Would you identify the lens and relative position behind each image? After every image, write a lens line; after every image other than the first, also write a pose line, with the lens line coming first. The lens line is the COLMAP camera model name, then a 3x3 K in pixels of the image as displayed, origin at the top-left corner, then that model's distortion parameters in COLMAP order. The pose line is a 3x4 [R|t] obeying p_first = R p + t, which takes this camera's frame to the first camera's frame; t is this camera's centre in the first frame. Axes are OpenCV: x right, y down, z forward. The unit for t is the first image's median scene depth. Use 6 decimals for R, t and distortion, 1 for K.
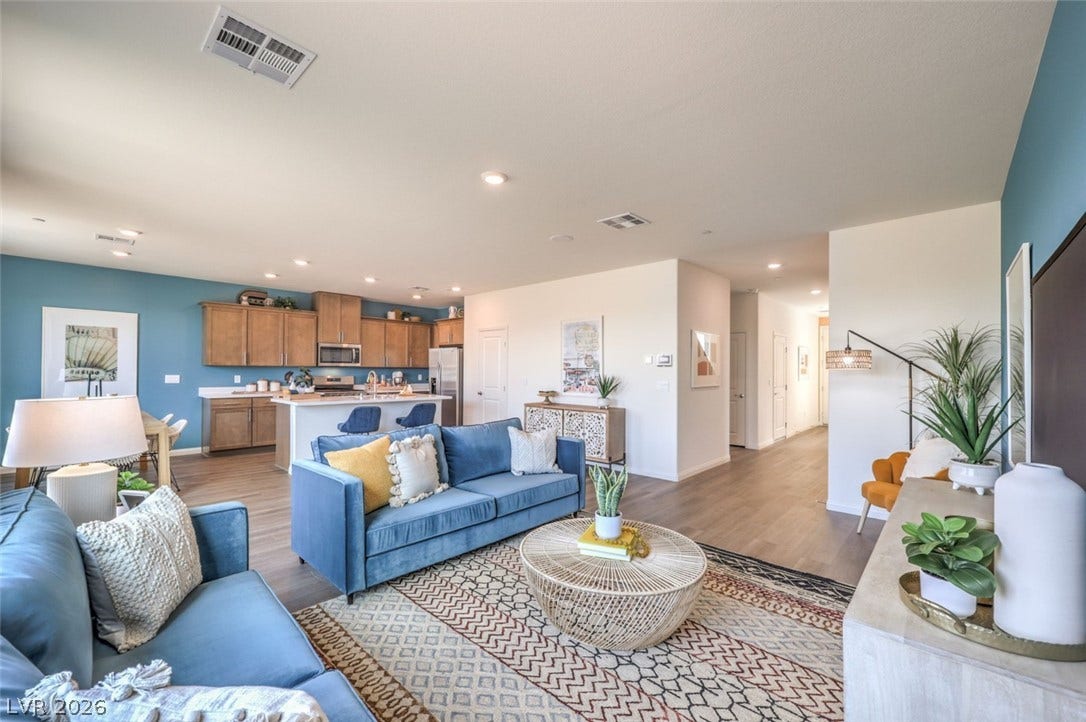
lens RADIAL K [[440.2, 0, 546.1], [0, 440.2, 368.2], [0, 0, 1]] dist [0.000425, 0.000027]
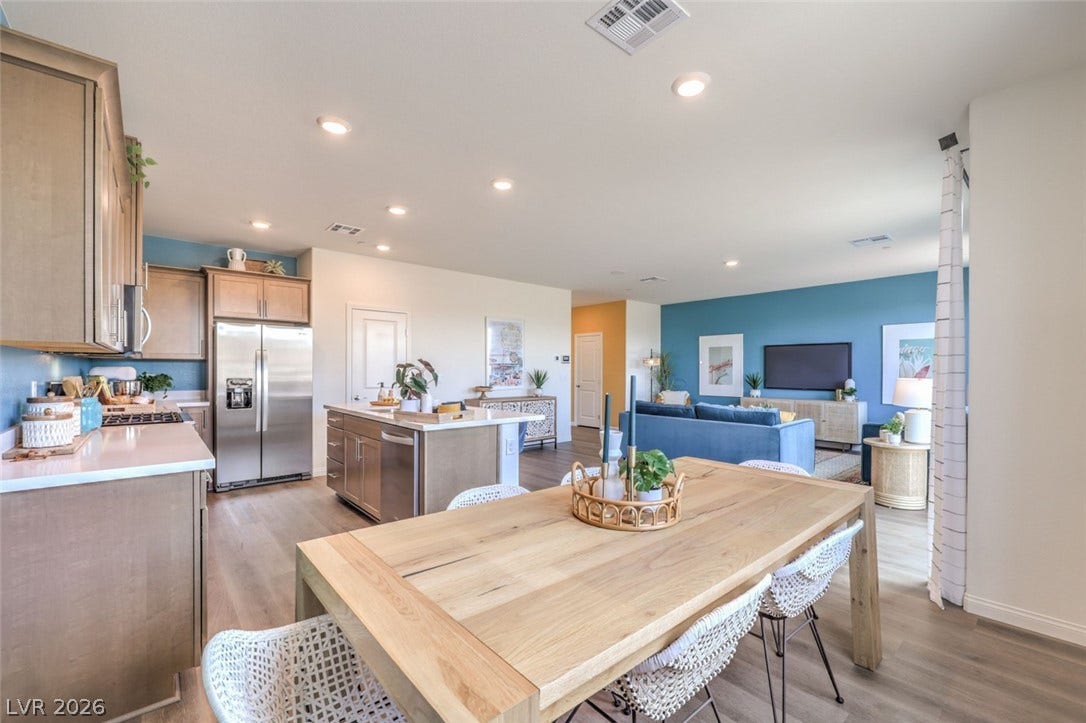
lens RADIAL K [[450.3, 0, 556.8], [0, 450.3, 370.4], [0, 0, 1]] dist [0.015554, 0.000064]
pose [[0.090569, -0.012640, 0.995810, -0.921228], [-0.008348, 0.999875, 0.013451, 0.000235], [-0.995855, -0.009531, 0.090452, 0.688621]]
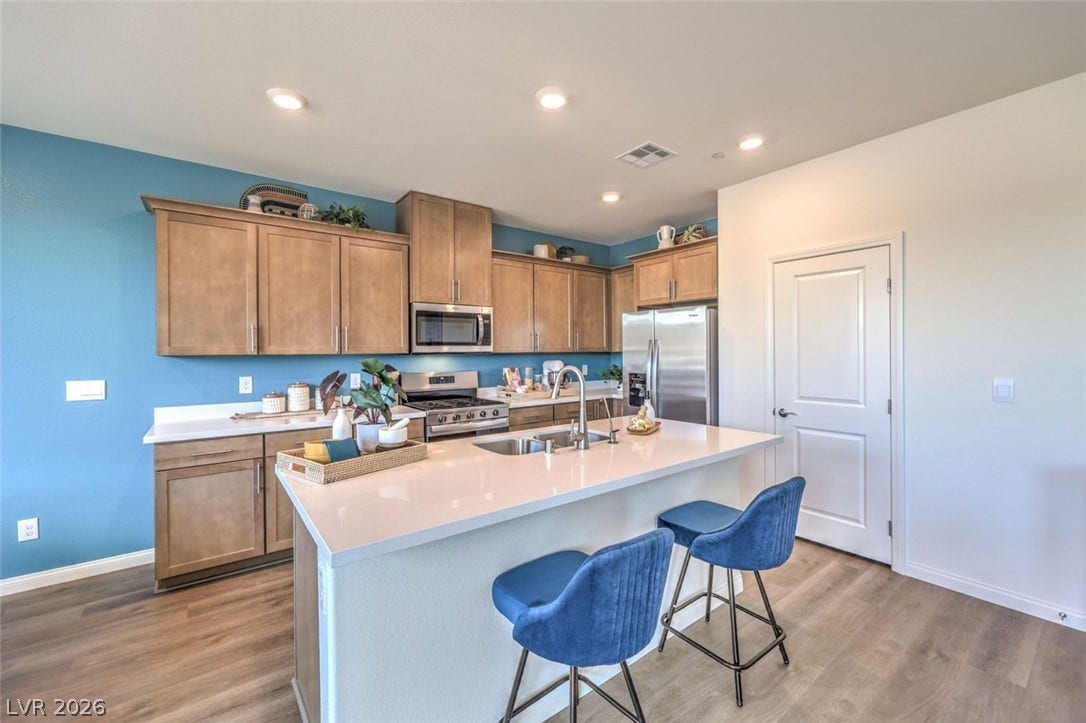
lens RADIAL K [[441.7, 0, 541.9], [0, 441.7, 348.1], [0, 0, 1]] dist [-0.000665, -0.000011]
pose [[0.984102, -0.014859, -0.176983, -0.326899], [0.014600, 0.999890, -0.002766, -0.007206], [0.177004, 0.000138, 0.984210, 0.615539]]
